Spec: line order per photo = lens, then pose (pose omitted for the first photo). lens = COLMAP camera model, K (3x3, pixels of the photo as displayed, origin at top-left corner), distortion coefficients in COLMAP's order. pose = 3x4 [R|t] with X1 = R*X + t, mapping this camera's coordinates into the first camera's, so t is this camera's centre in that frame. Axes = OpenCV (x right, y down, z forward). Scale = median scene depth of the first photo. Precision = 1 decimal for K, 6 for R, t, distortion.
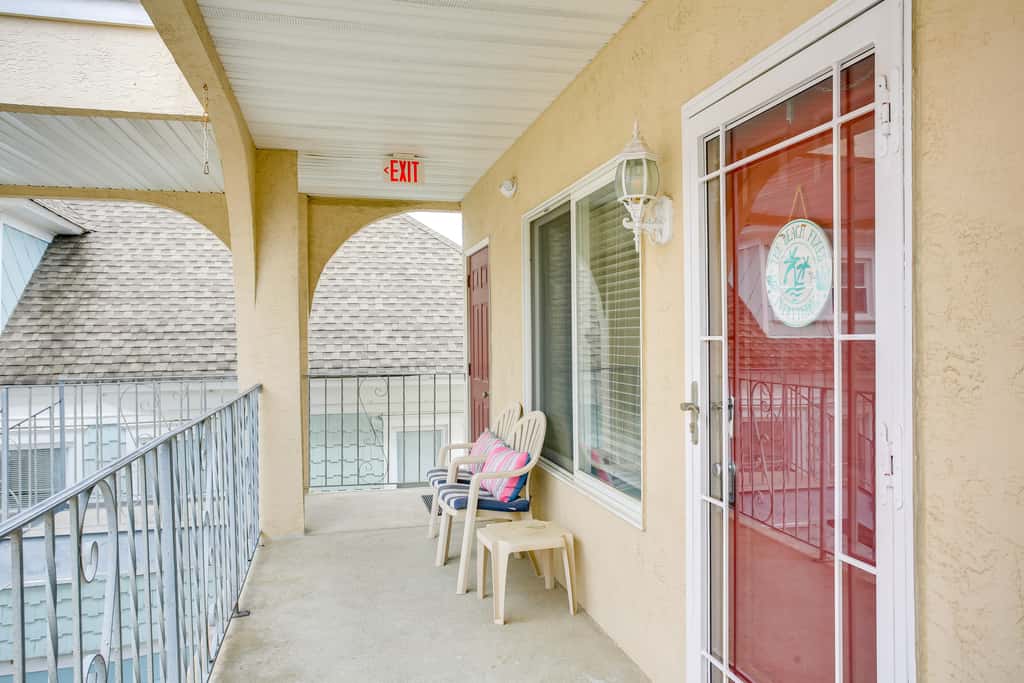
lens RADIAL K [[776.2, 0, 517.2], [0, 776.2, 351.9], [0, 0, 1]] dist [-0.062293, 0.094819]
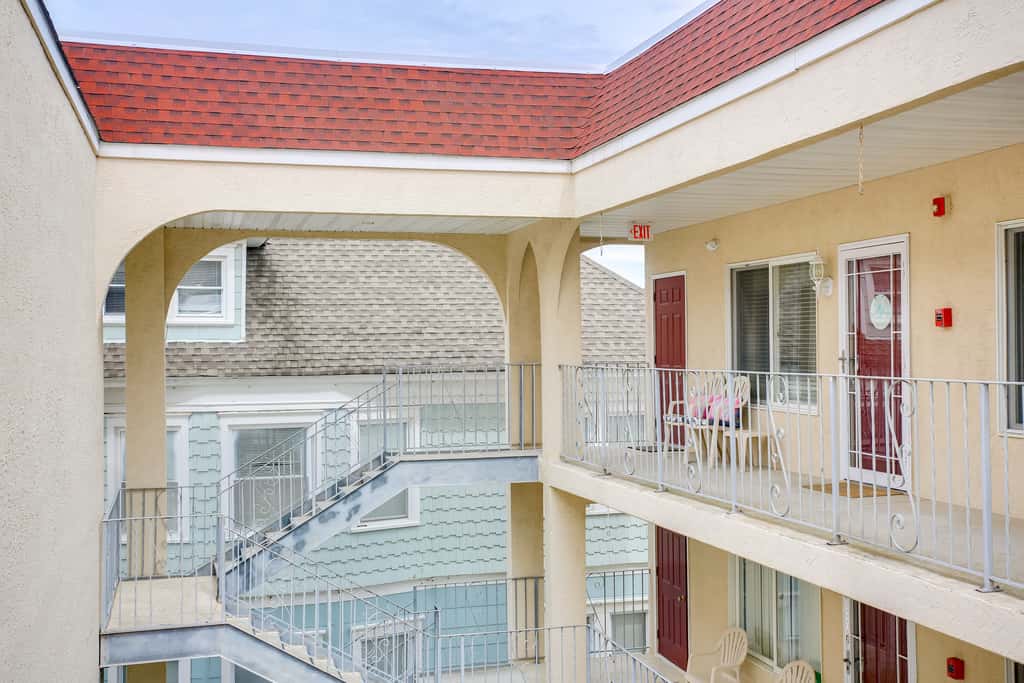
lens RADIAL K [[1129.1, 0, 544.0], [0, 1129.1, 343.7], [0, 0, 1]] dist [0.017988, 0.028588]
pose [[0.999092, -0.002339, 0.042549, -0.466875], [0.003150, 0.999815, -0.018991, 0.042843], [-0.042496, 0.019108, 0.998914, -1.375336]]
